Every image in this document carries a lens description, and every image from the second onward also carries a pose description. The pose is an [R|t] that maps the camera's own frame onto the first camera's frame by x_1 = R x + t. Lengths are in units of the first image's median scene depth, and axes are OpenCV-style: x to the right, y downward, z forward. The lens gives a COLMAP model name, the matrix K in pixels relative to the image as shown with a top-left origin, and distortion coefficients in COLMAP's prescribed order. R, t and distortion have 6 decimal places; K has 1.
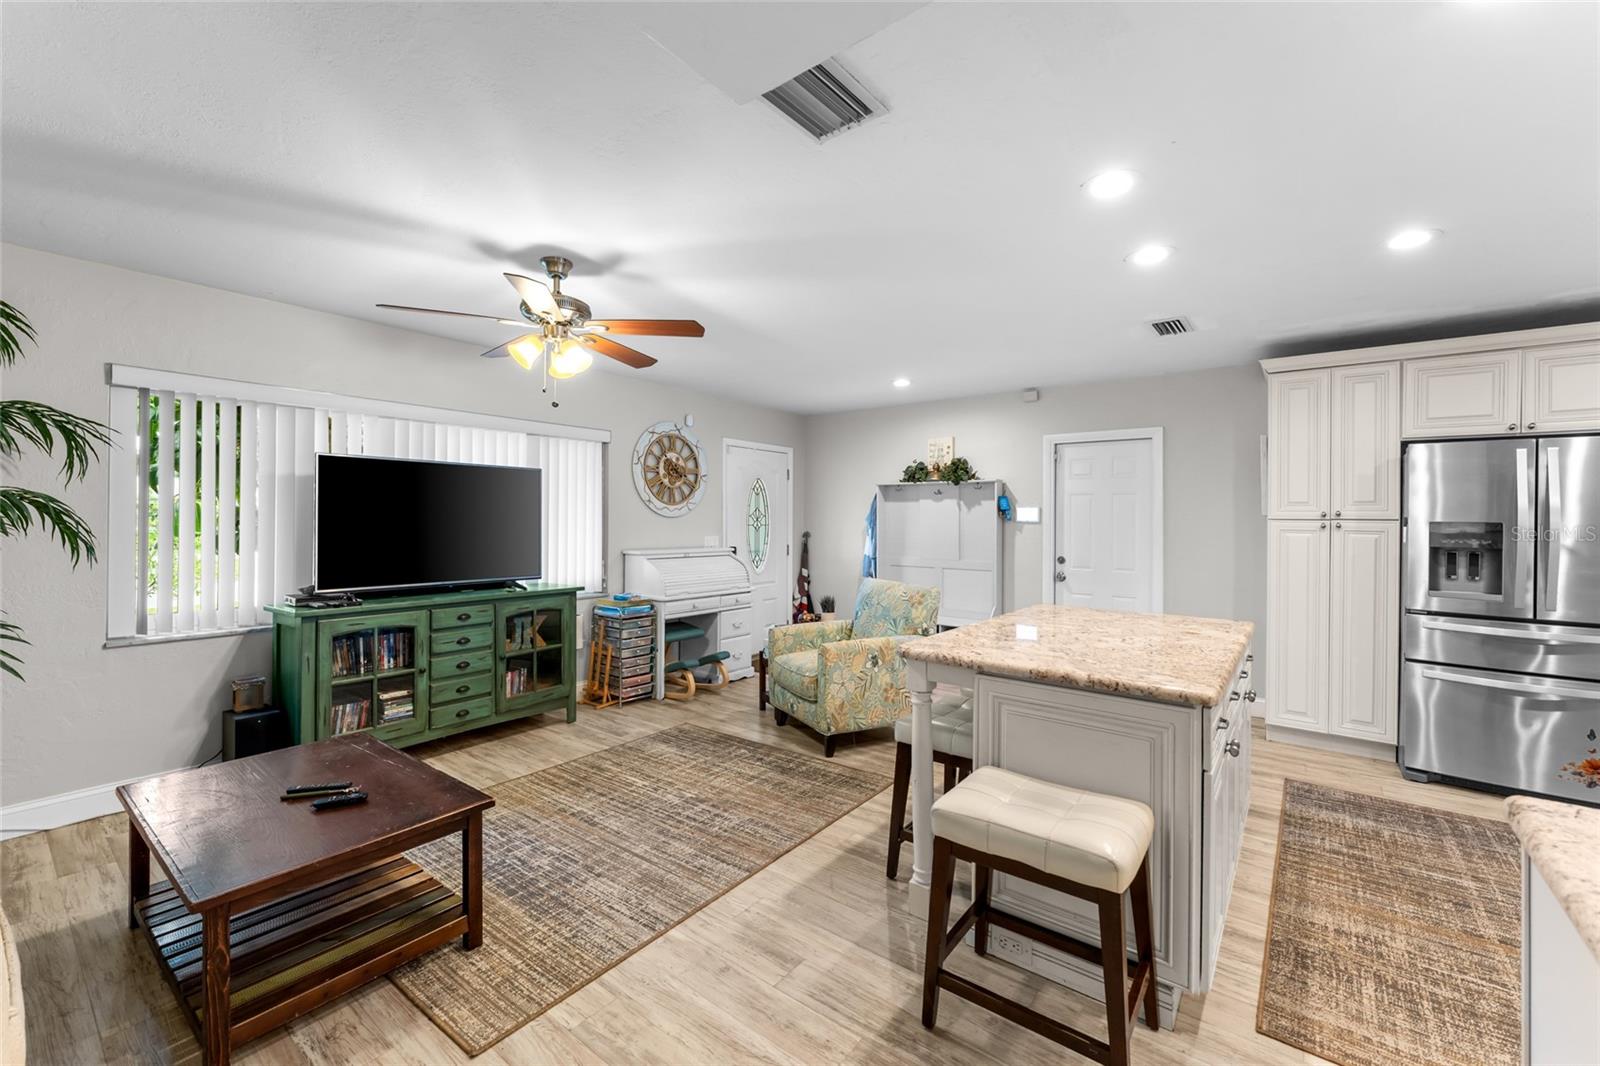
lens RADIAL K [[655.9, 0, 800.4], [0, 655.9, 513.4], [0, 0, 1]] dist [-0.000396, -0.000262]
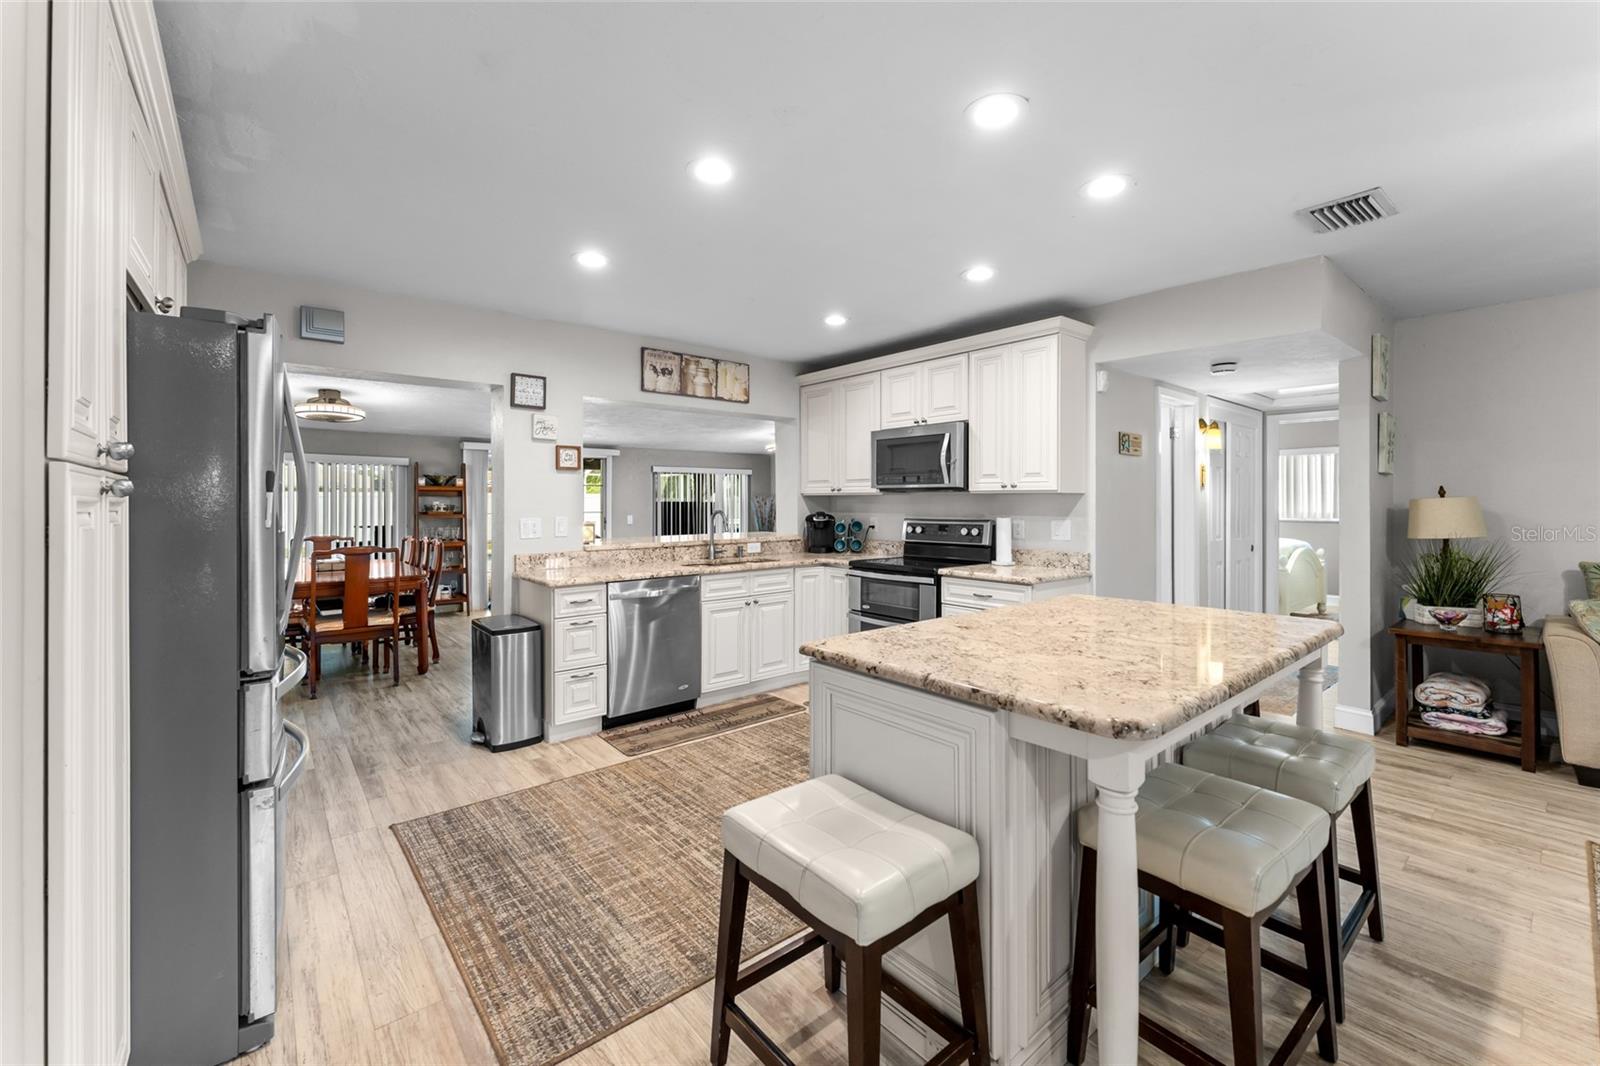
lens RADIAL K [[652.5, 0, 805.2], [0, 652.5, 502.5], [0, 0, 1]] dist [0.000772, 0.000103]
pose [[-0.977462, -0.006487, 0.211011, 0.483823], [-0.008773, 0.999913, -0.009900, 0.030344], [-0.210929, -0.011529, -0.977433, 1.429063]]
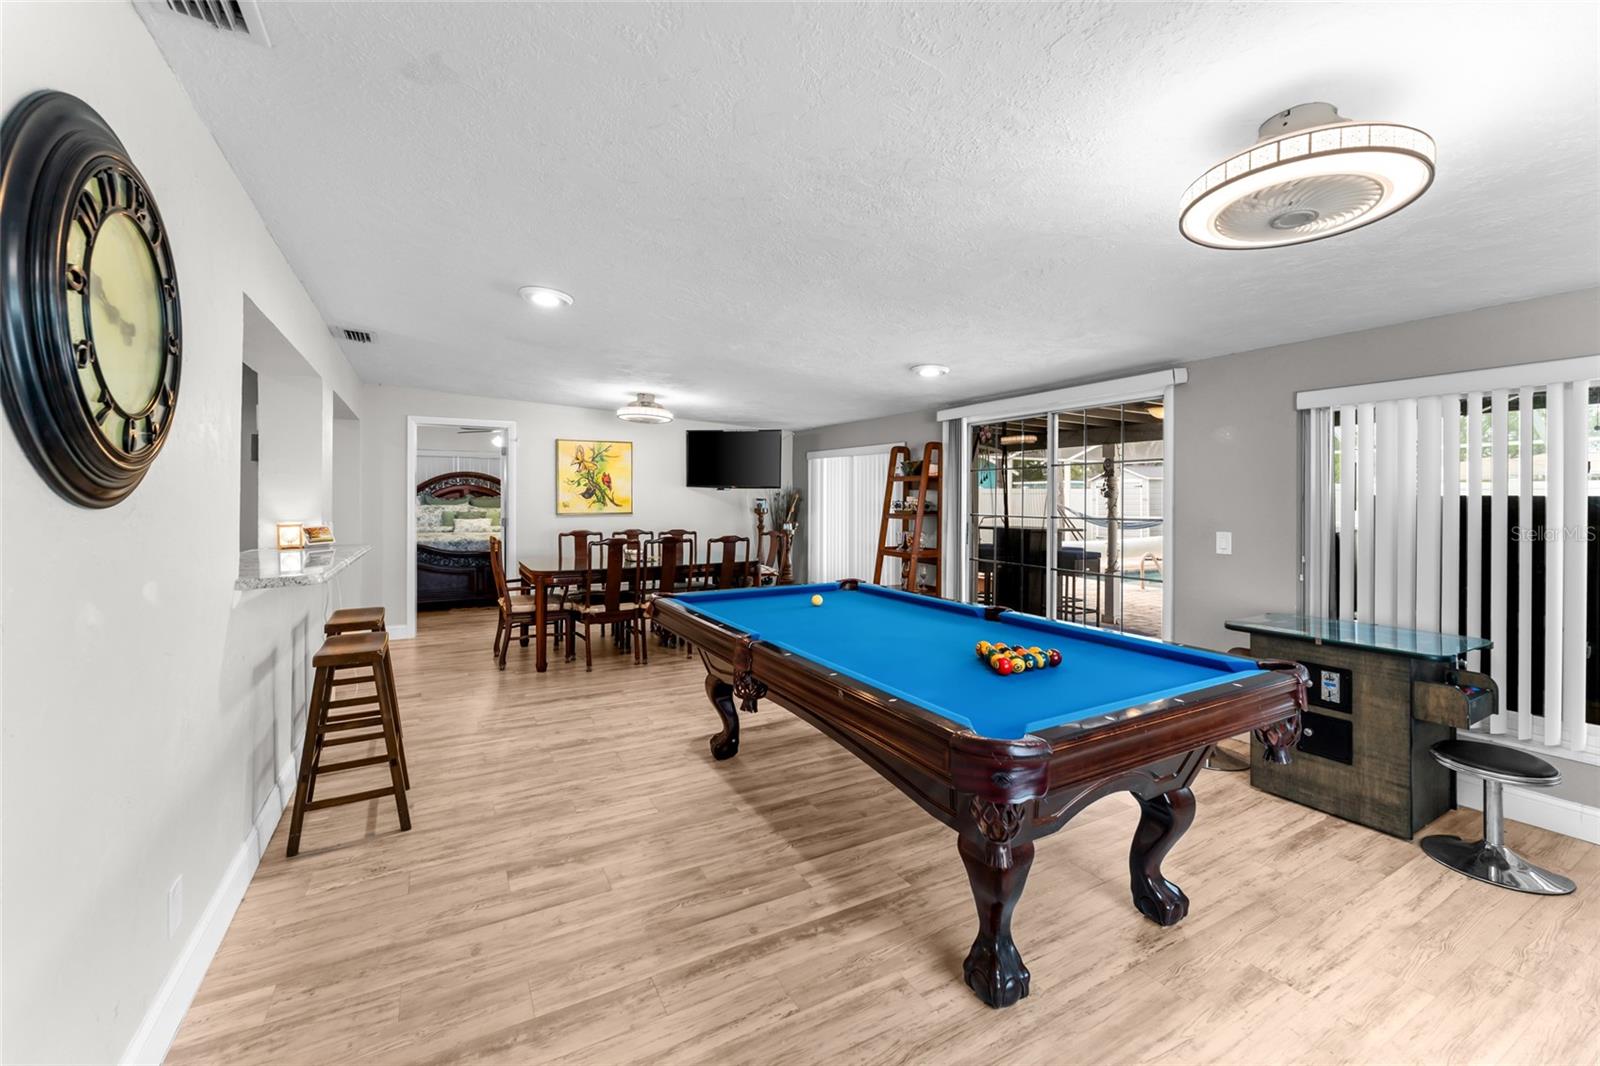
lens RADIAL K [[646.6, 0, 791.2], [0, 646.6, 506.6], [0, 0, 1]] dist [-0.001188, -0.000068]
pose [[0.398698, -0.019839, 0.916868, 0.544109], [-0.007709, 0.999658, 0.024983, 0.000586], [-0.917050, -0.017029, 0.398409, -0.998246]]
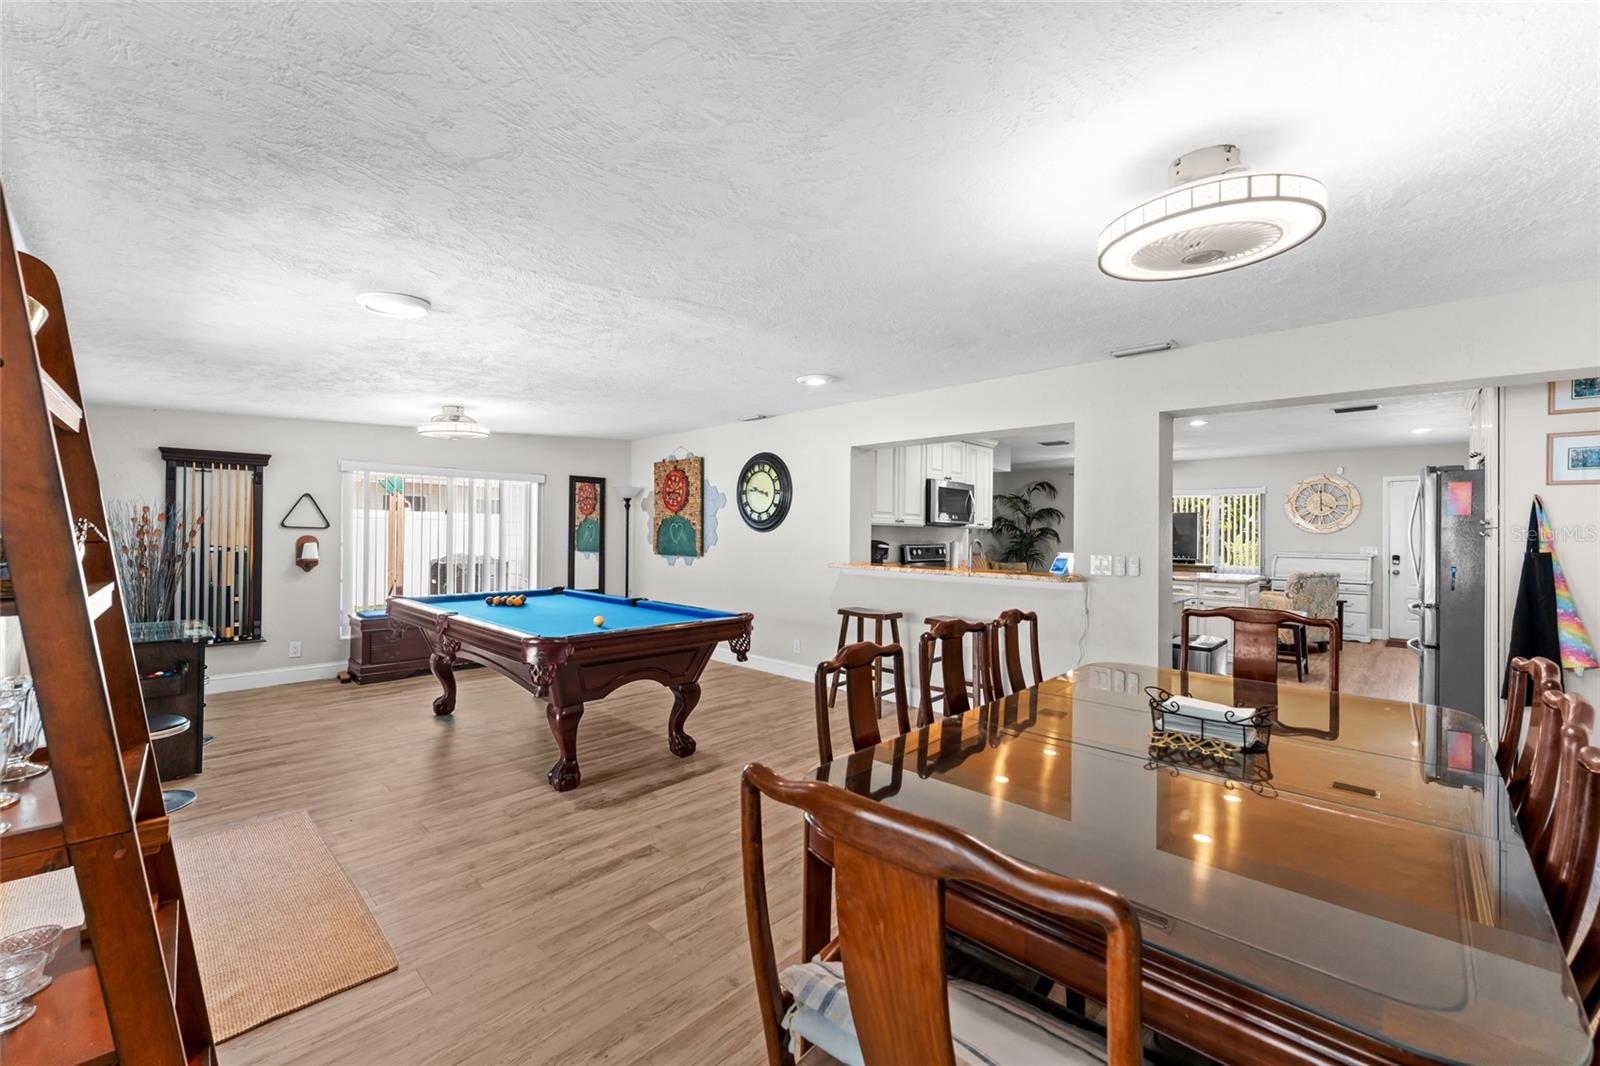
lens RADIAL K [[641.1, 0, 795.1], [0, 641.1, 527.6], [0, 0, 1]] dist [-0.000492, -0.000092]
pose [[-0.110968, -0.017781, -0.993665, 2.532897], [-0.001004, 0.999841, -0.017780, 0.033363], [0.993823, -0.000975, -0.110968, -0.182405]]
